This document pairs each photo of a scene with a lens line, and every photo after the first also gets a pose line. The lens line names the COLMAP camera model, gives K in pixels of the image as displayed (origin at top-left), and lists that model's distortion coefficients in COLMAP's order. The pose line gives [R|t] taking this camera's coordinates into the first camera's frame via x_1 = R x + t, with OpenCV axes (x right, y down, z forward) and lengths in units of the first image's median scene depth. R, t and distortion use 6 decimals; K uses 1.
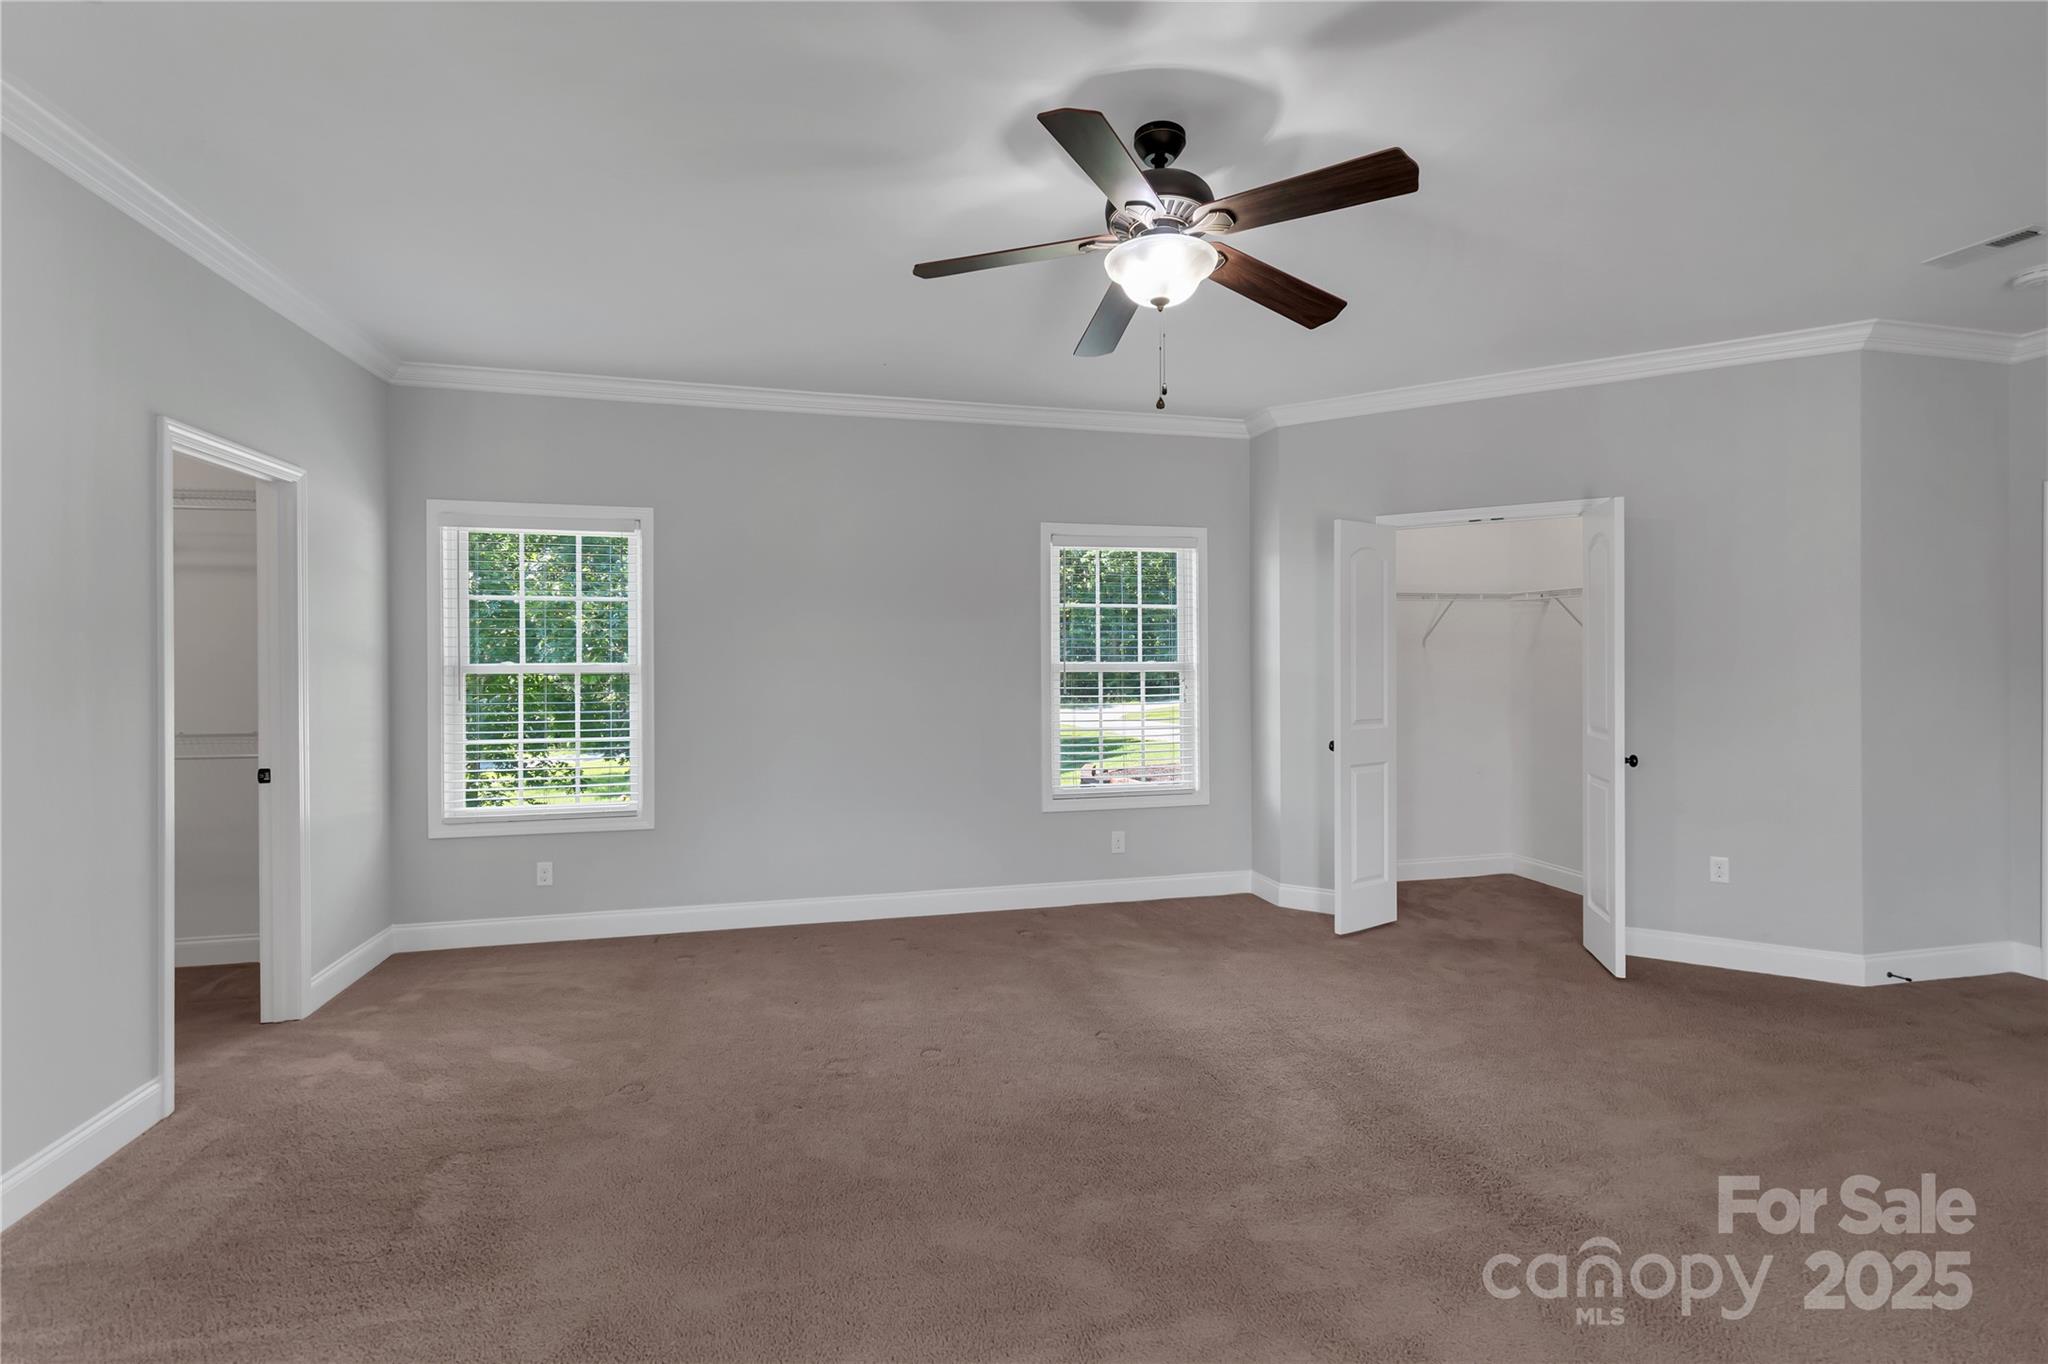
lens RADIAL K [[935.0, 0, 1046.5], [0, 935.0, 661.0], [0, 0, 1]] dist [0.001652, -0.001126]
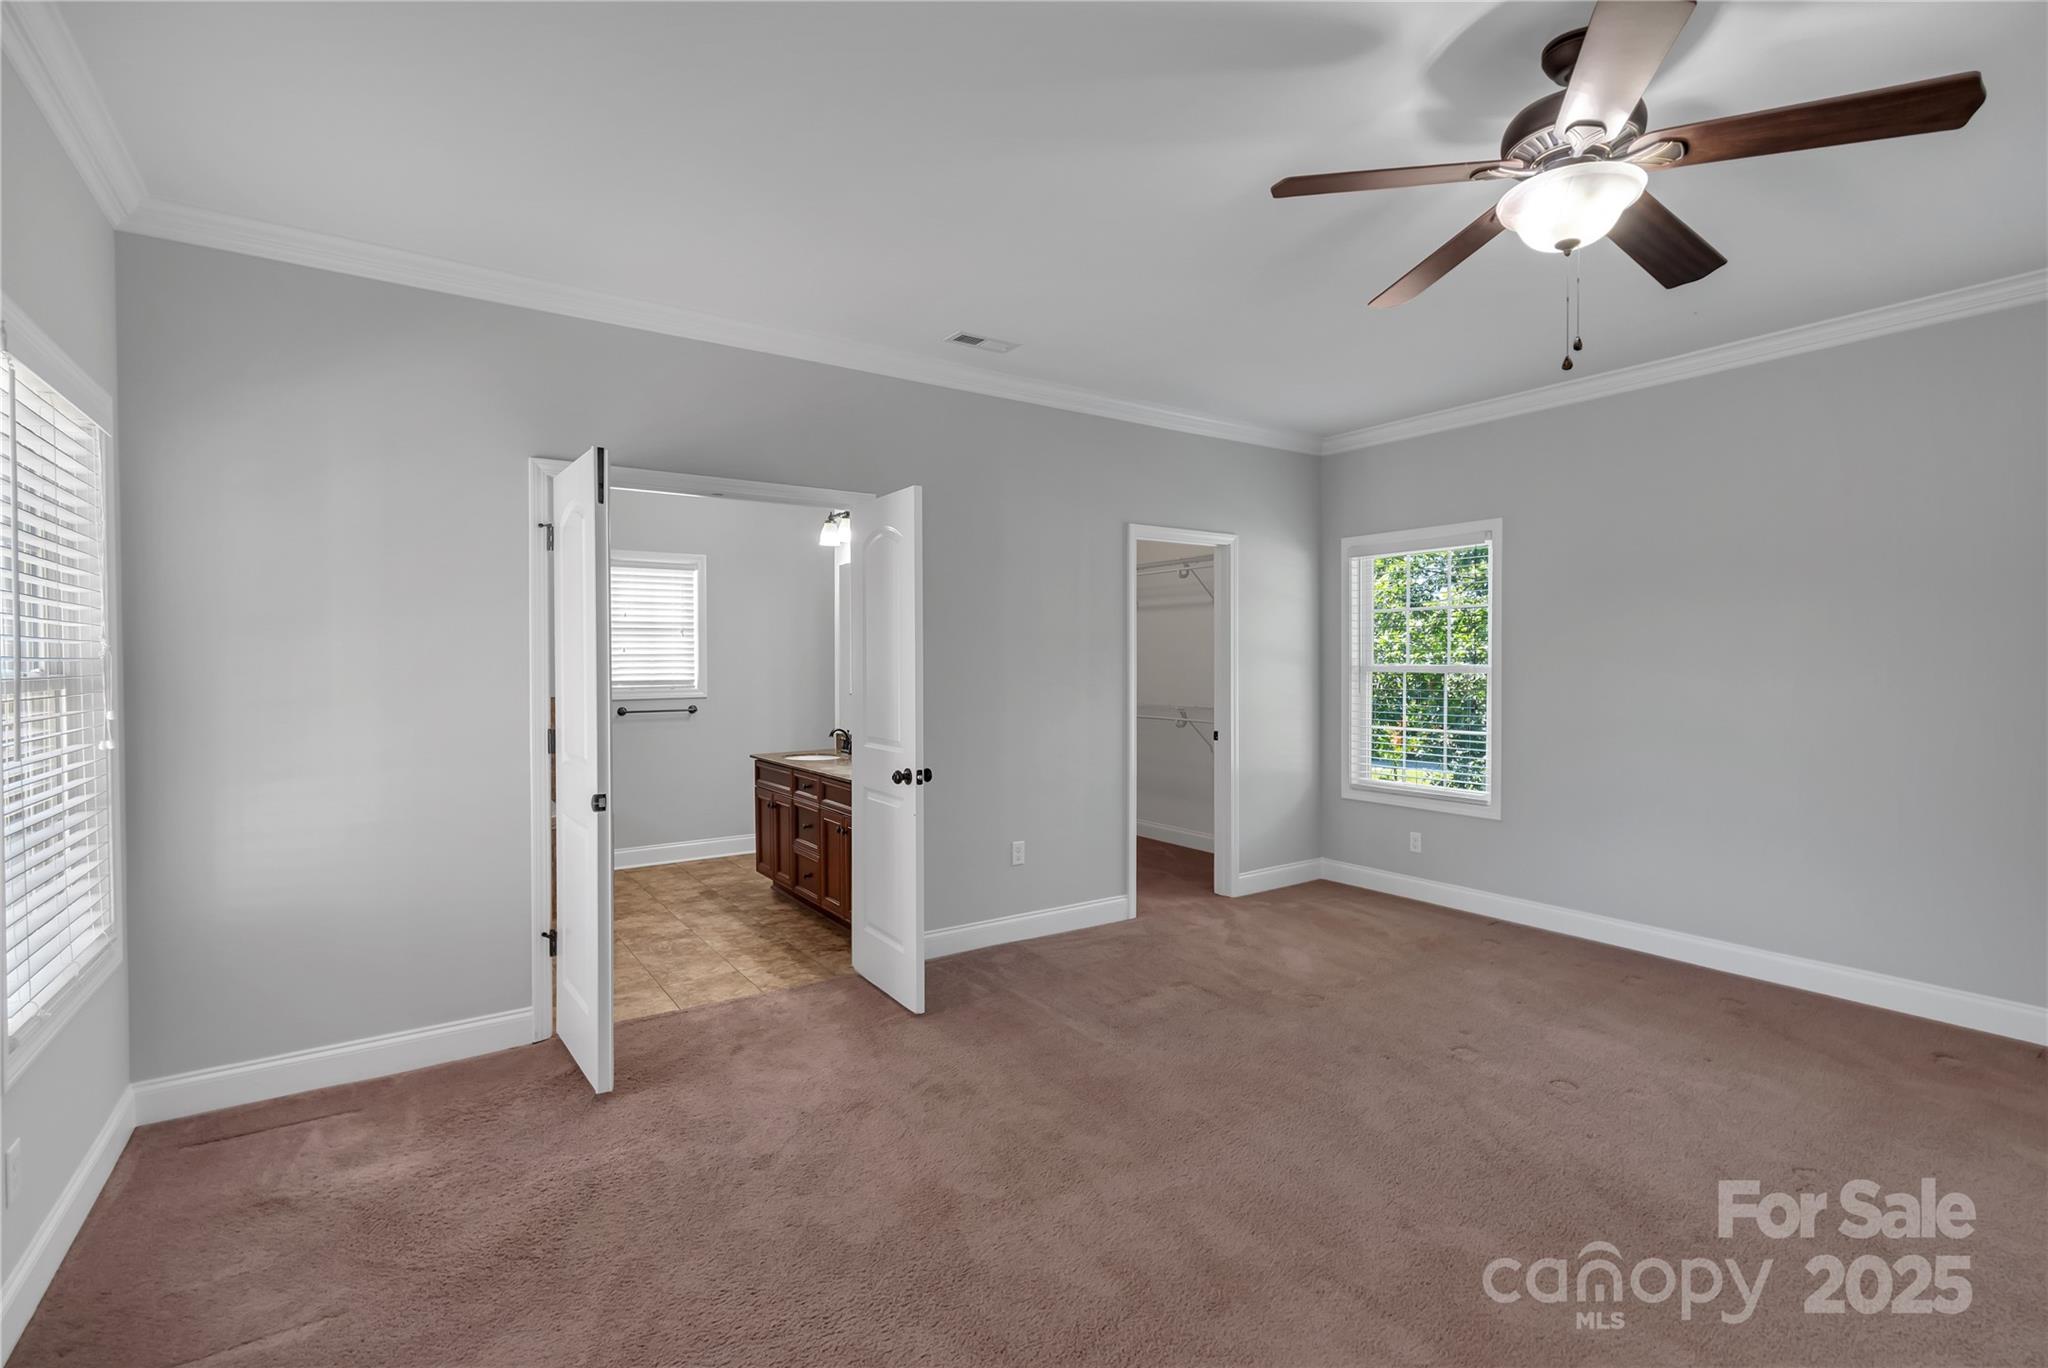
lens RADIAL K [[935.0, 0, 1011.2], [0, 935.0, 666.4], [0, 0, 1]] dist [0.001652, -0.001126]
pose [[0.332180, 0.005574, -0.943200, 0.508335], [-0.004297, 0.999981, 0.004396, 0.002959], [0.943206, 0.002593, 0.332198, 0.156772]]
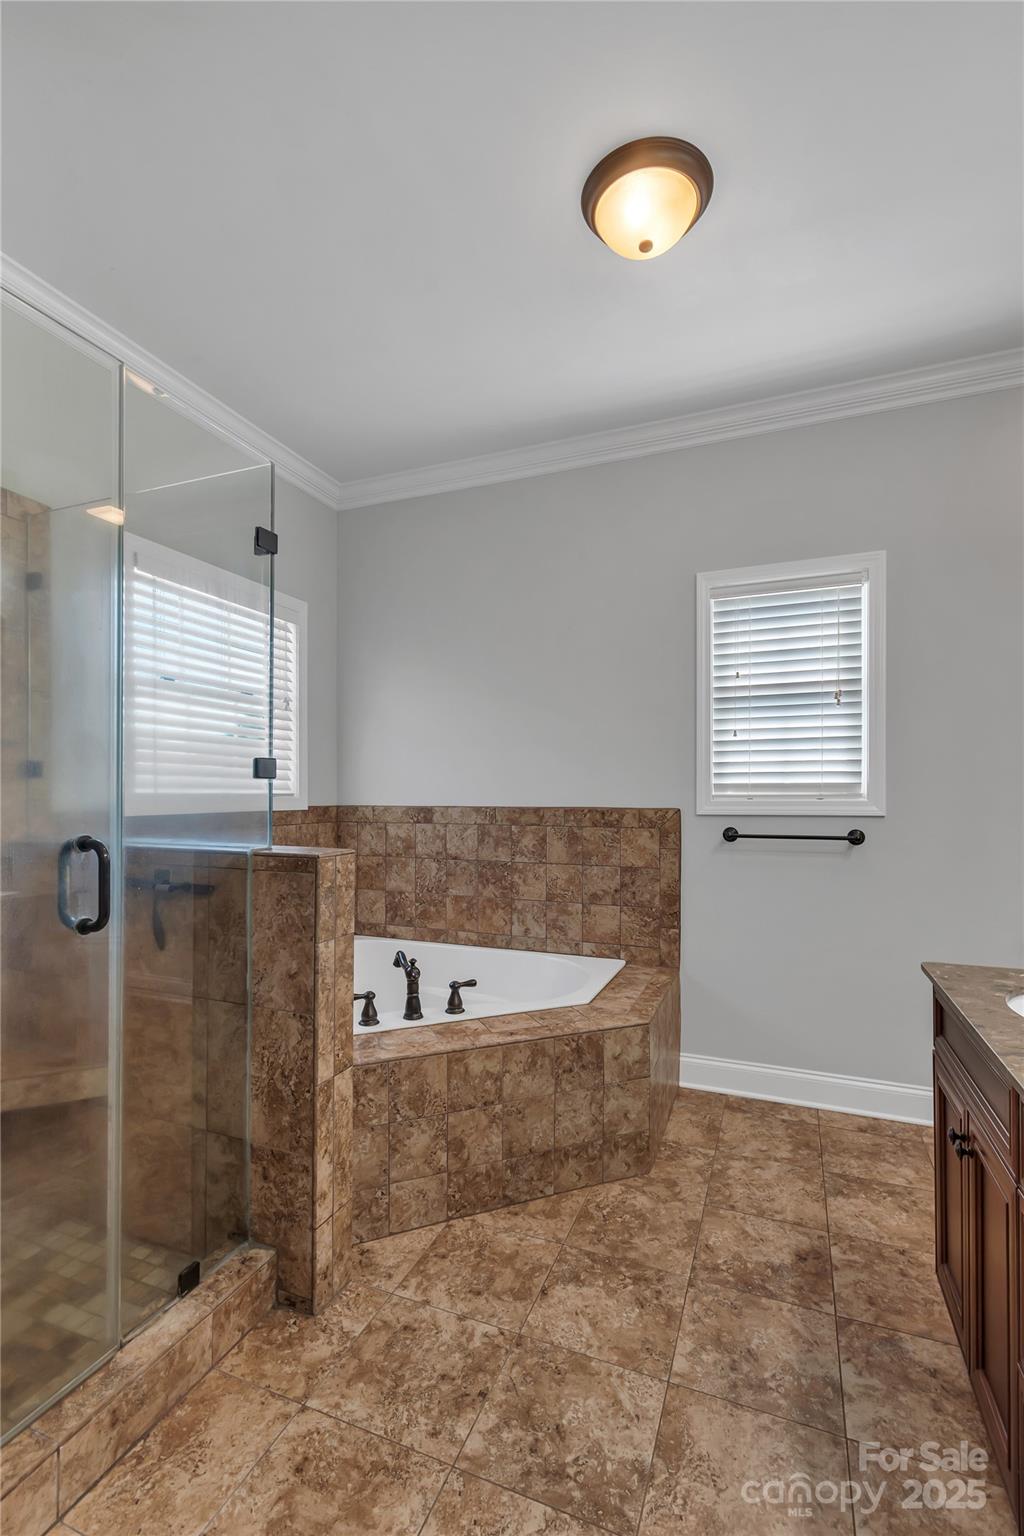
lens RADIAL K [[701.2, 0, 497.4], [0, 701.2, 786.0], [0, 0, 1]] dist [0.001652, -0.001126]
pose [[-0.603704, 0.002285, -0.797205, -0.595244], [0.000017, 0.999996, 0.002853, 0.040755], [0.797208, 0.001709, -0.603702, 0.323935]]
